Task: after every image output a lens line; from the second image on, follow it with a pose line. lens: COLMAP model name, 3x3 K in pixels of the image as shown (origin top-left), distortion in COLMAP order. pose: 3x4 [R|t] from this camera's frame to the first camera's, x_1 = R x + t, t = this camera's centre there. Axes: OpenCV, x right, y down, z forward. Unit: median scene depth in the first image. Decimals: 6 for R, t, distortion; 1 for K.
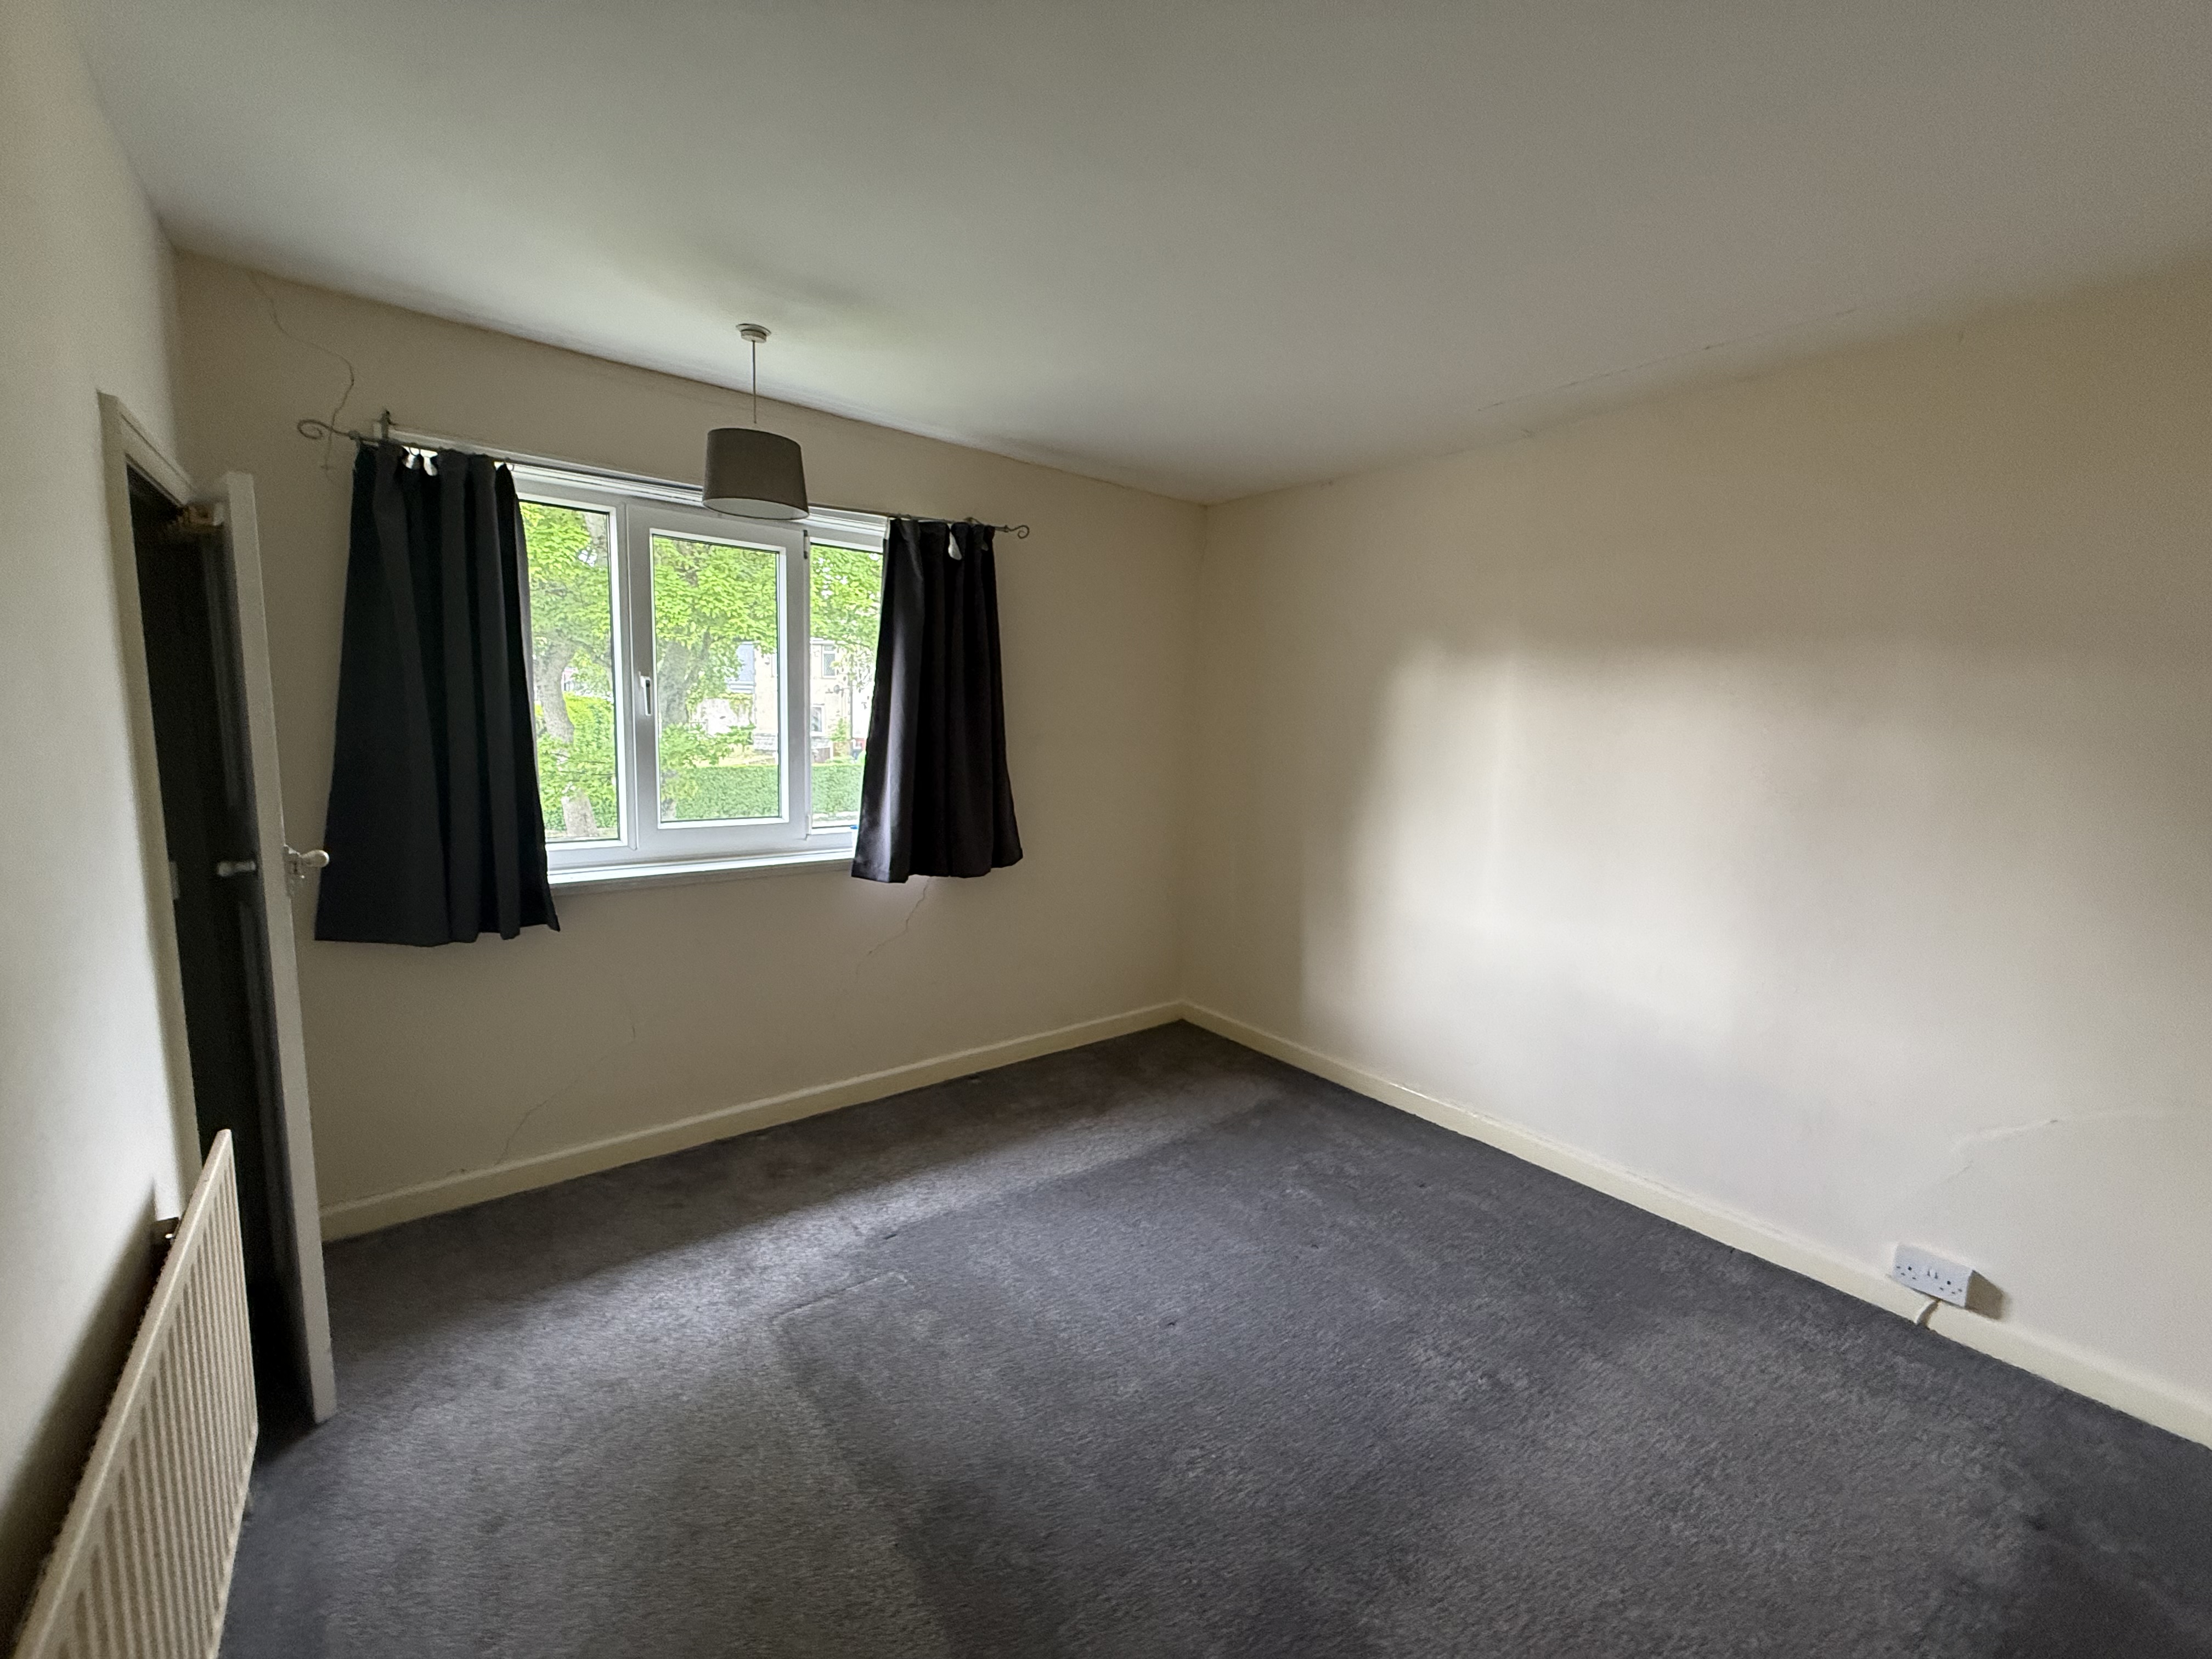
lens RADIAL K [[881.8, 0, 1106.0], [0, 881.8, 829.5], [0, 0, 1]] dist [0.012327, -0.000097]
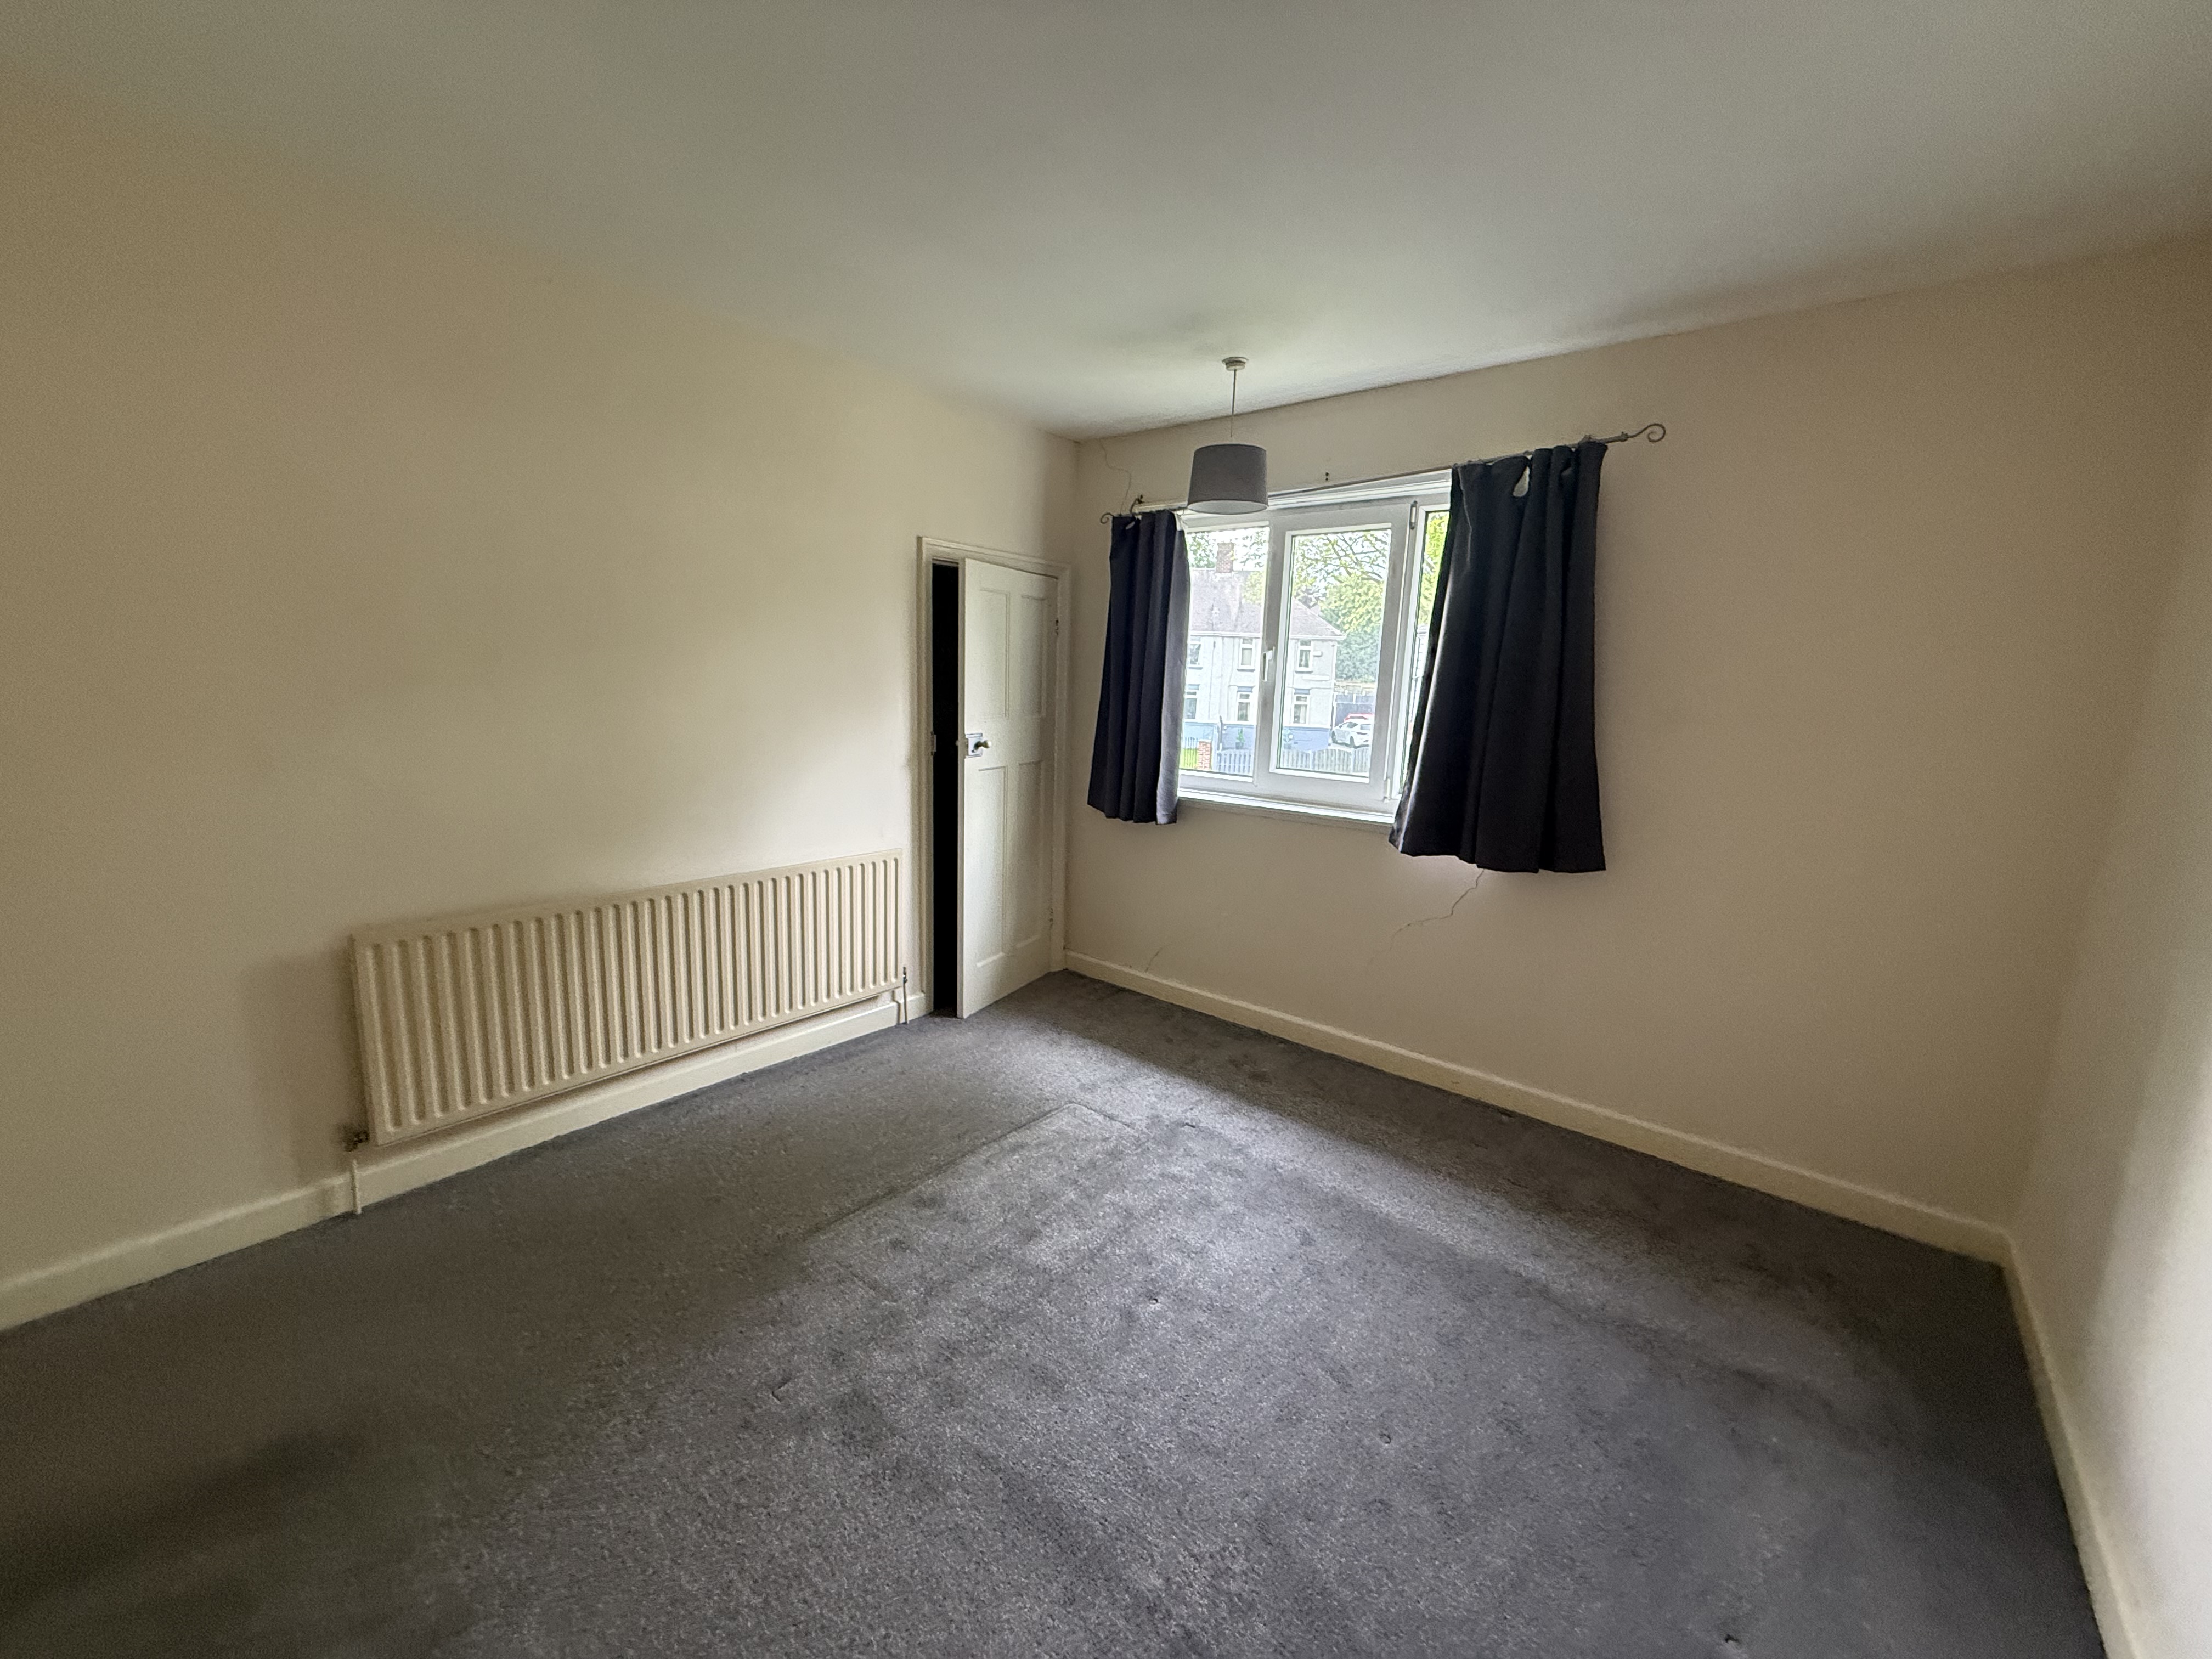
lens RADIAL K [[881.8, 0, 1106.0], [0, 881.8, 829.5], [0, 0, 1]] dist [0.012327, -0.000097]
pose [[0.209437, 0.146487, -0.966787, 0.647808], [-0.152763, 0.981476, 0.115619, -0.029681], [0.965816, 0.123475, 0.227935, 0.476584]]
